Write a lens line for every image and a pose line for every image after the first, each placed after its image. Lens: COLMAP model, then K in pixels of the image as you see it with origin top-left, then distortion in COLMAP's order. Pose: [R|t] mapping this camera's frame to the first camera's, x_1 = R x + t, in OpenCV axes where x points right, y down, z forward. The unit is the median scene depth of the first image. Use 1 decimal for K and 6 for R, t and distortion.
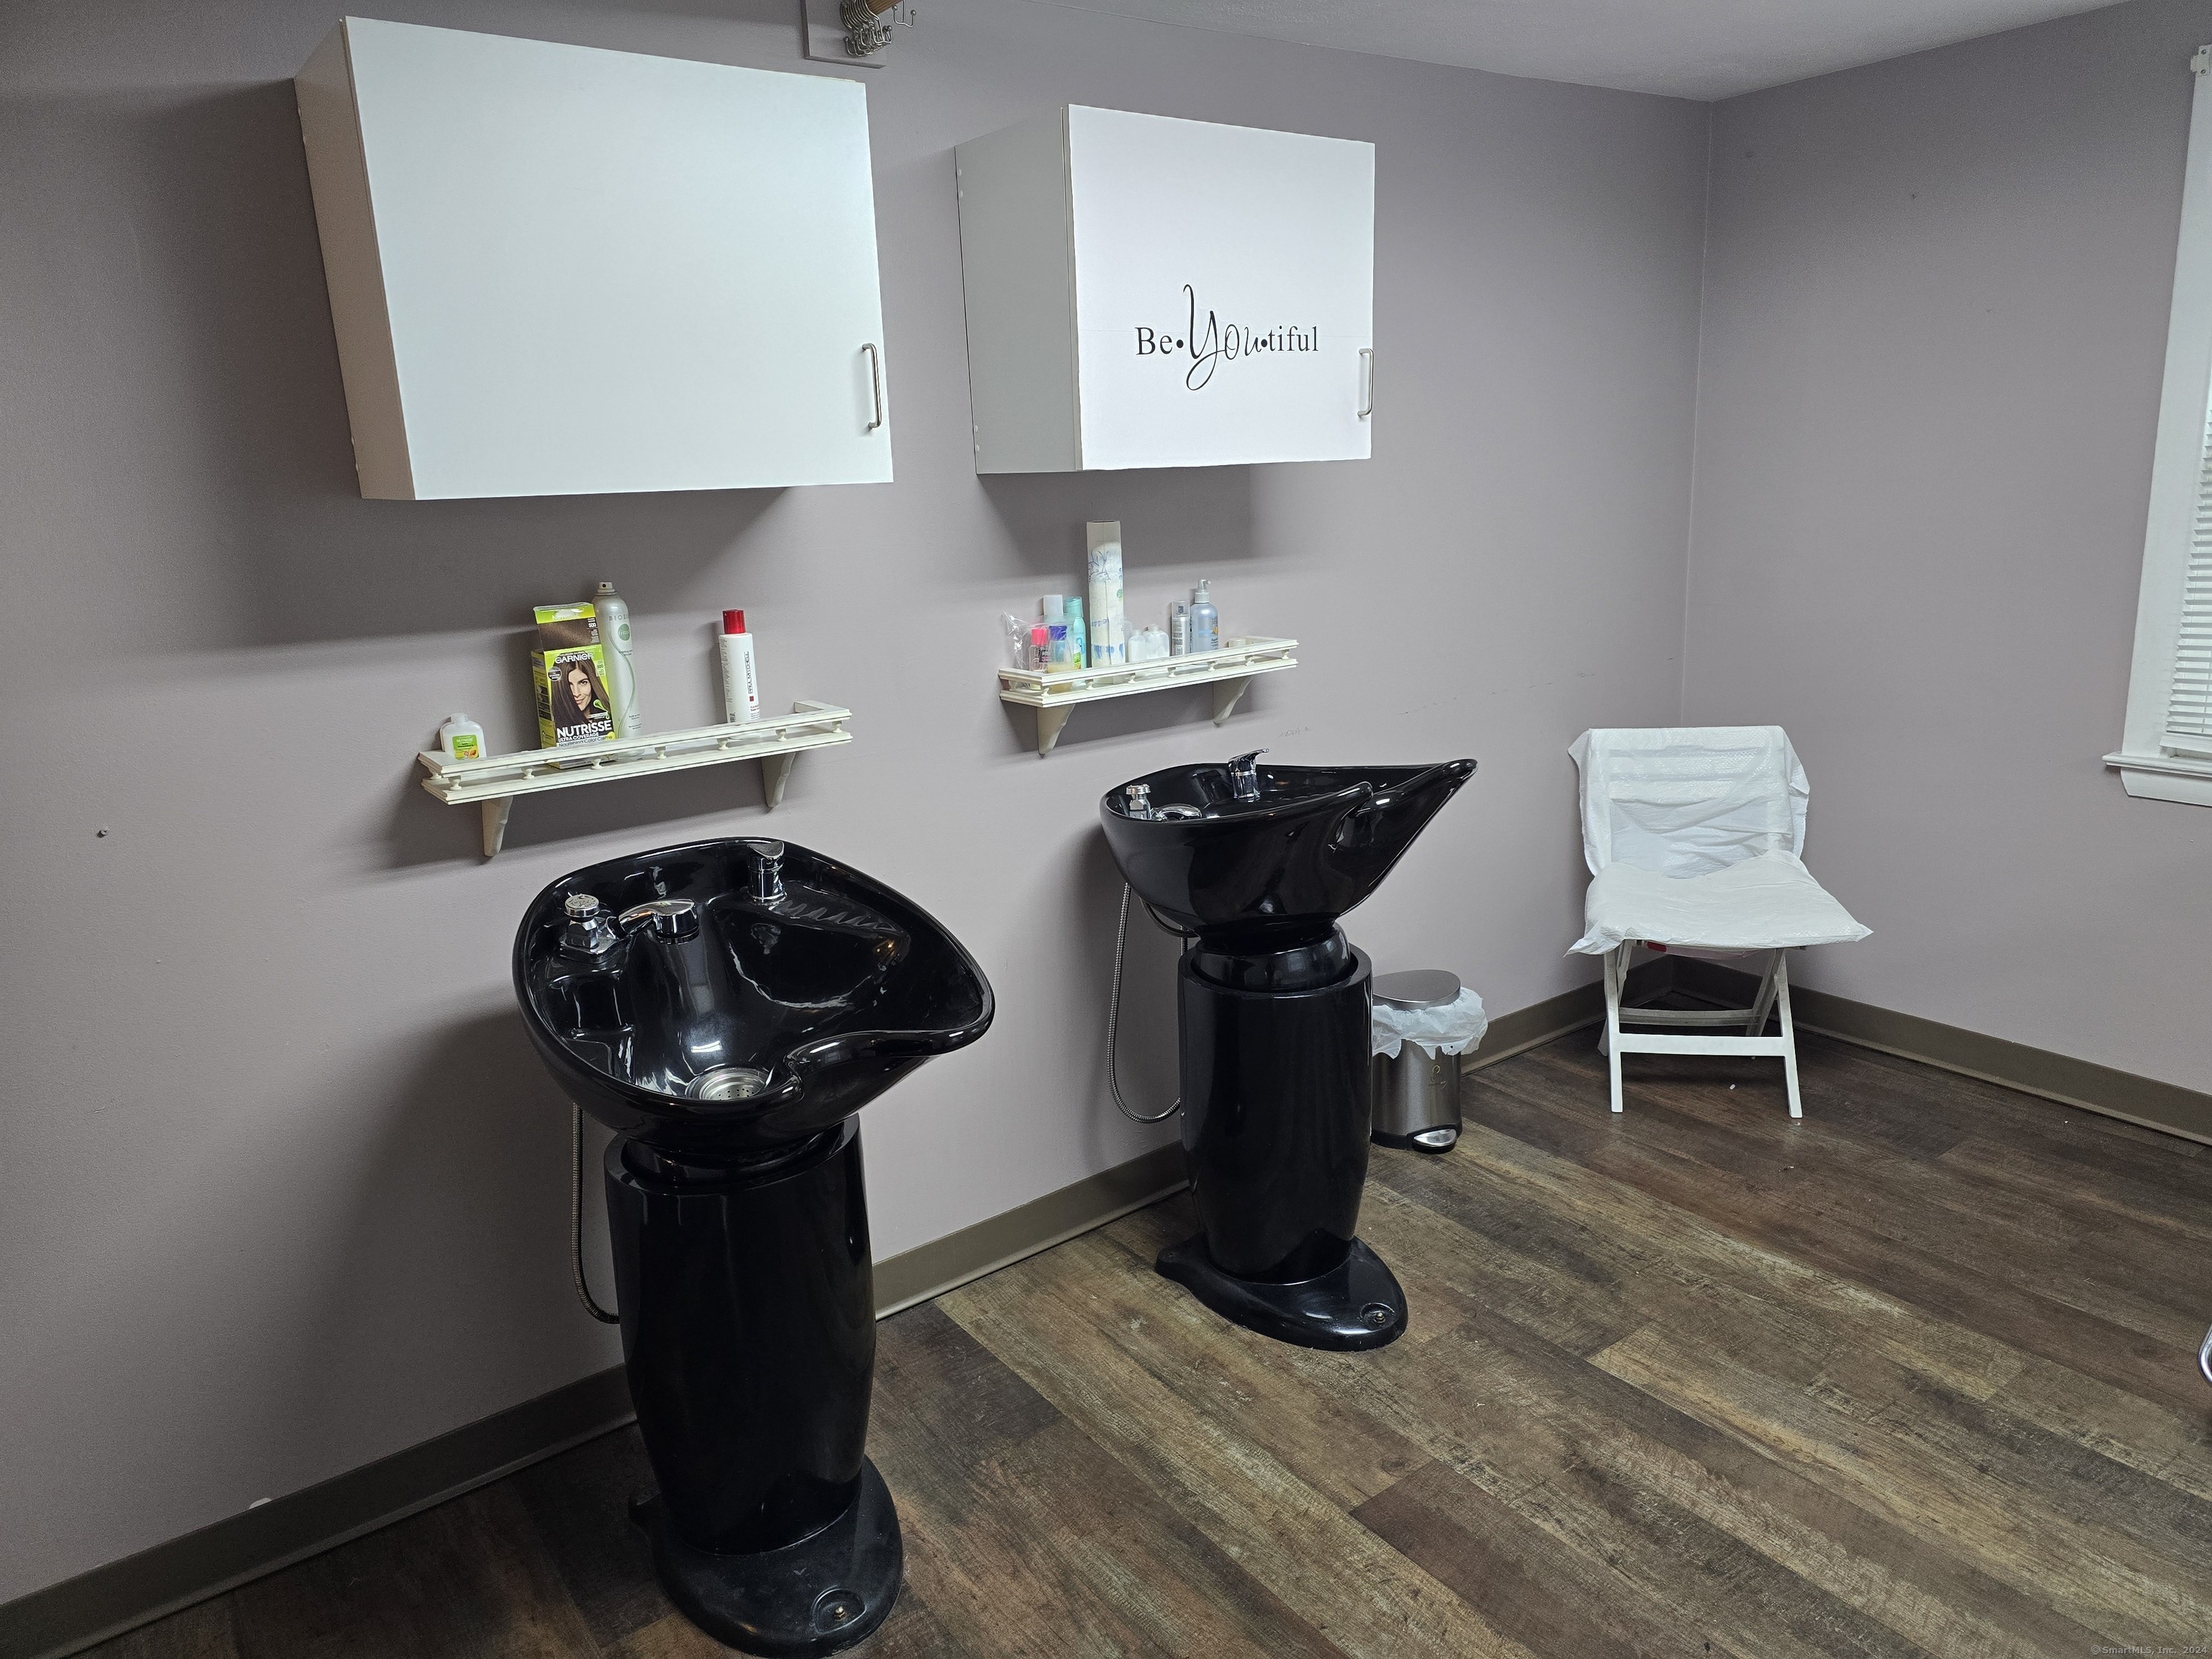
lens RADIAL K [[1481.0, 0, 1131.0], [0, 1481.0, 815.7], [0, 0, 1]] dist [0.070592, -0.066749]
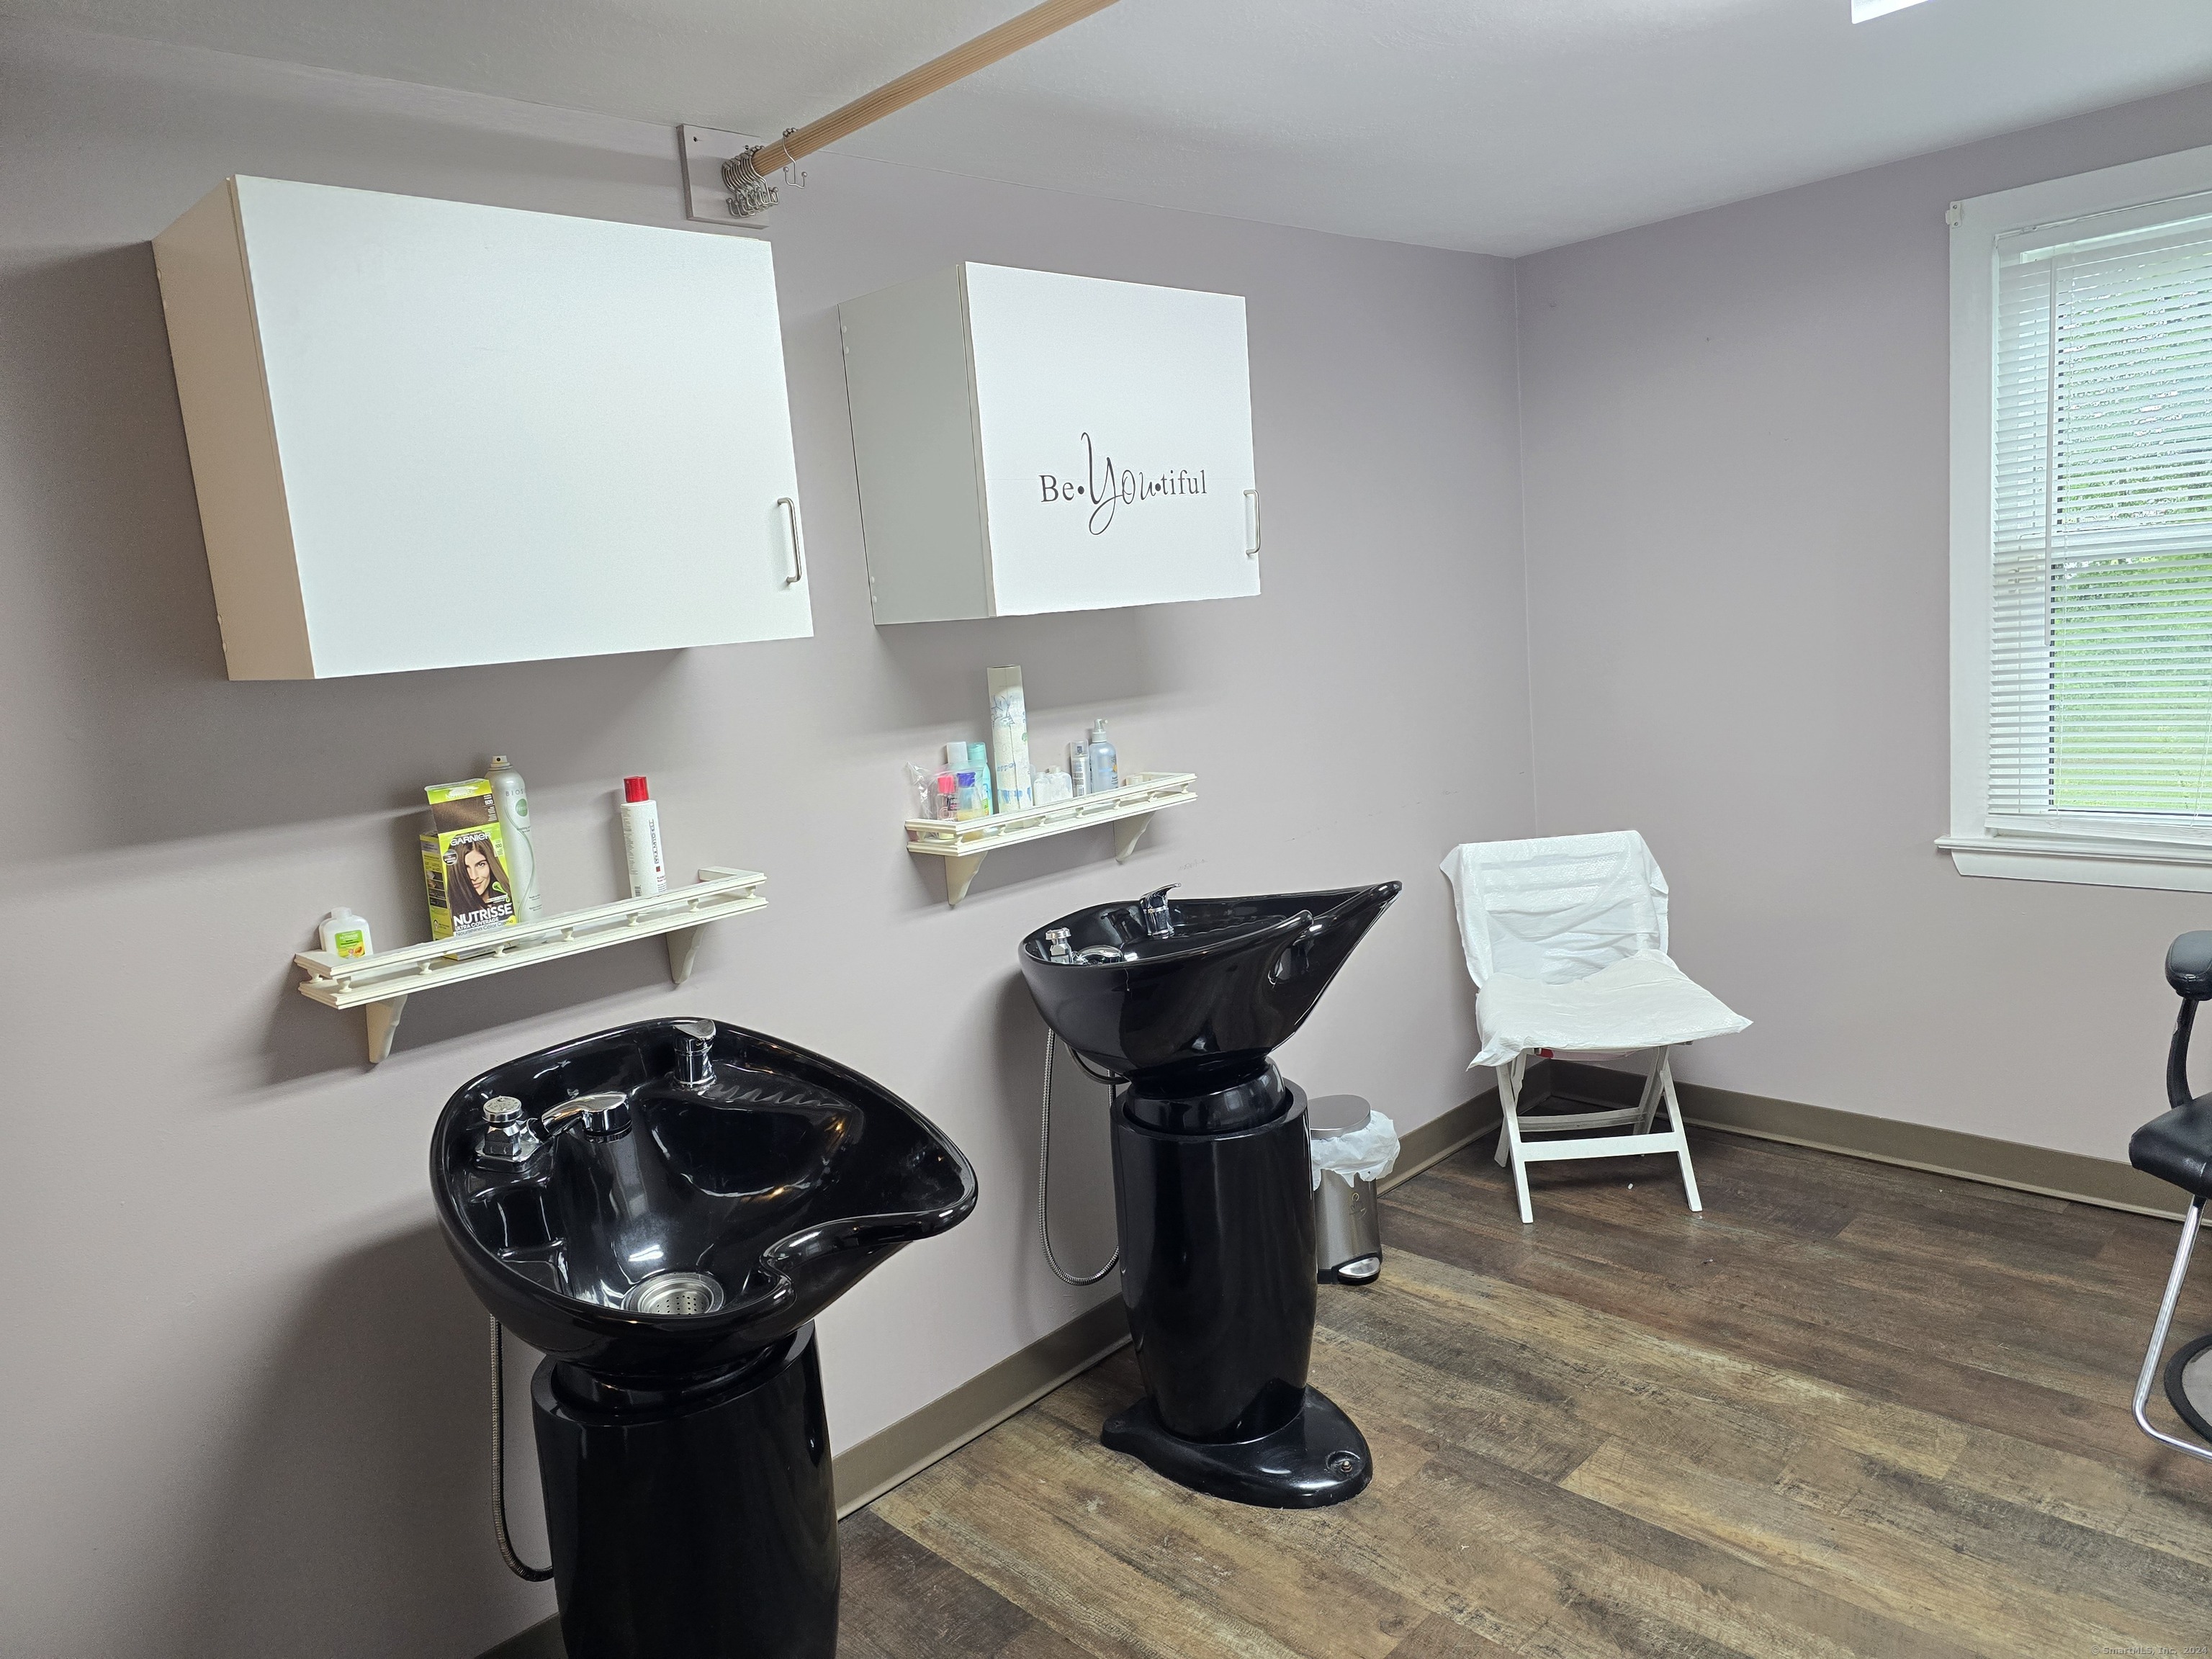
lens RADIAL K [[1481.0, 0, 1132.9], [0, 1481.0, 819.1], [0, 0, 1]] dist [0.070592, -0.066749]
pose [[0.988483, -0.062065, 0.138018, -0.084235], [0.074387, 0.993515, -0.085988, -0.006558], [-0.131787, 0.095265, 0.986690, 0.026338]]
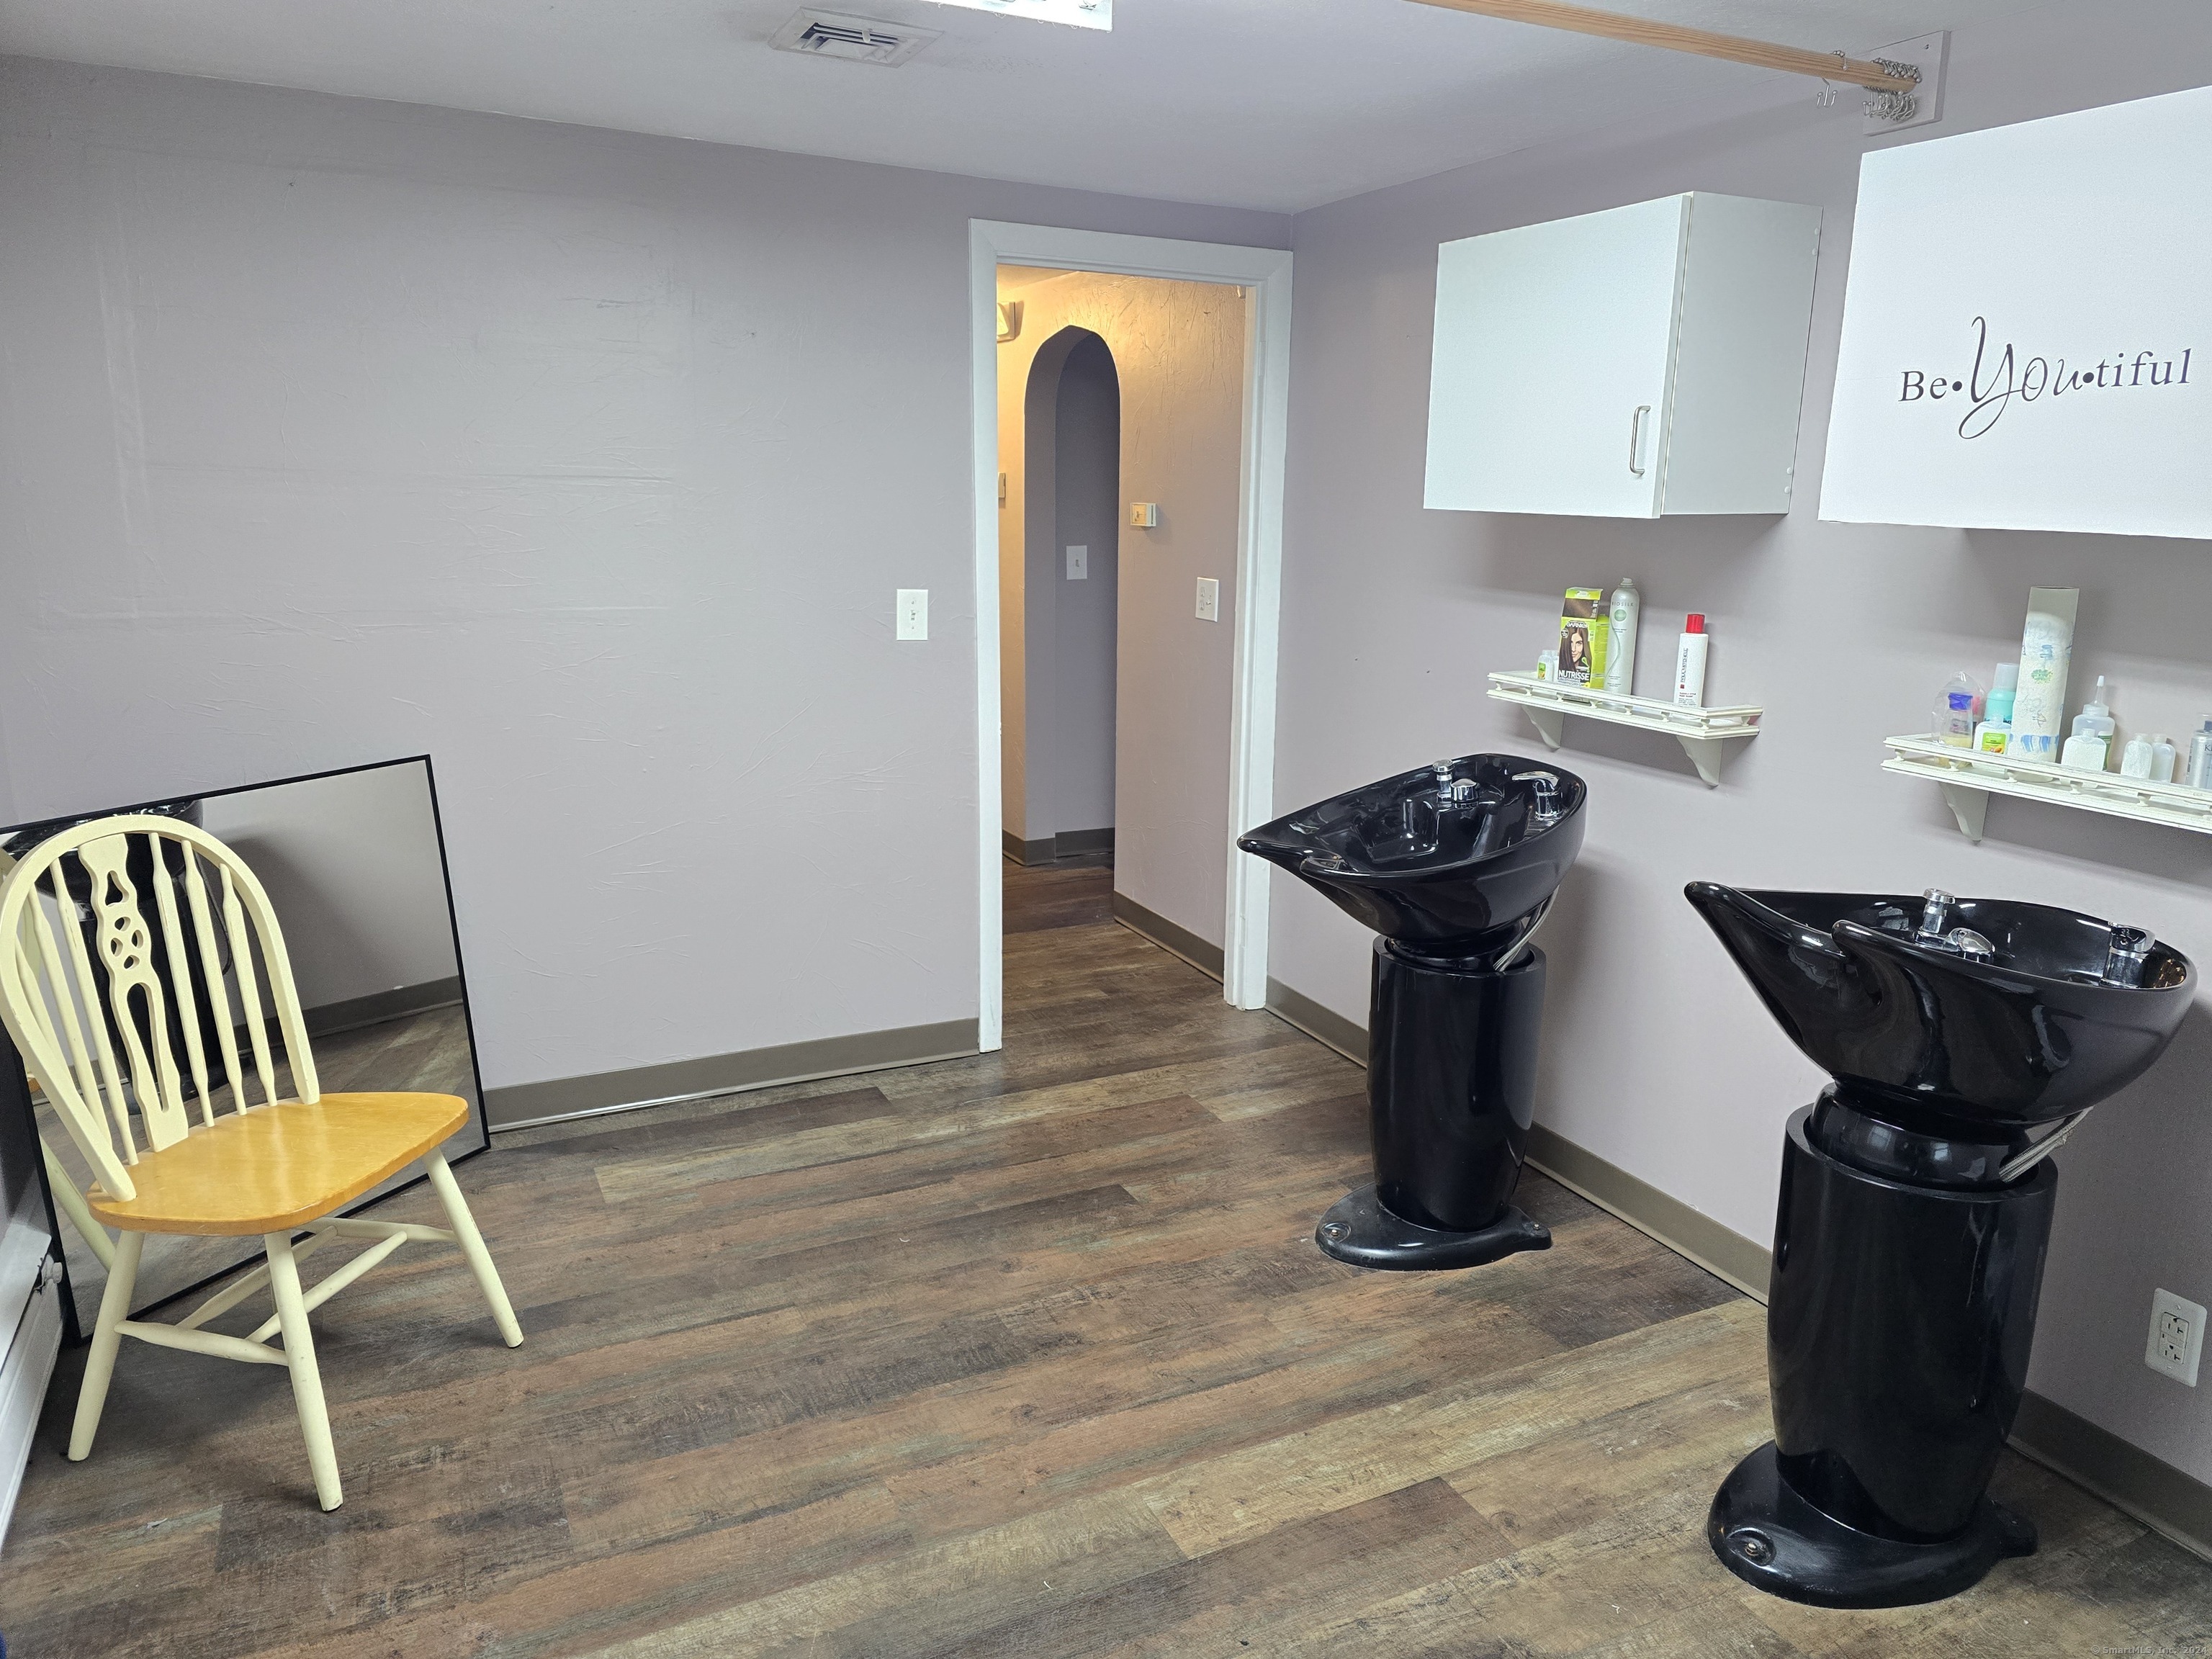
lens RADIAL K [[1481.0, 0, 1117.9], [0, 1481.0, 825.8], [0, 0, 1]] dist [0.070592, -0.066749]
pose [[-0.175886, 0.262207, -0.948847, 1.006596], [-0.237209, 0.924183, 0.299363, -0.225466], [0.955403, 0.277729, -0.100353, 0.689217]]
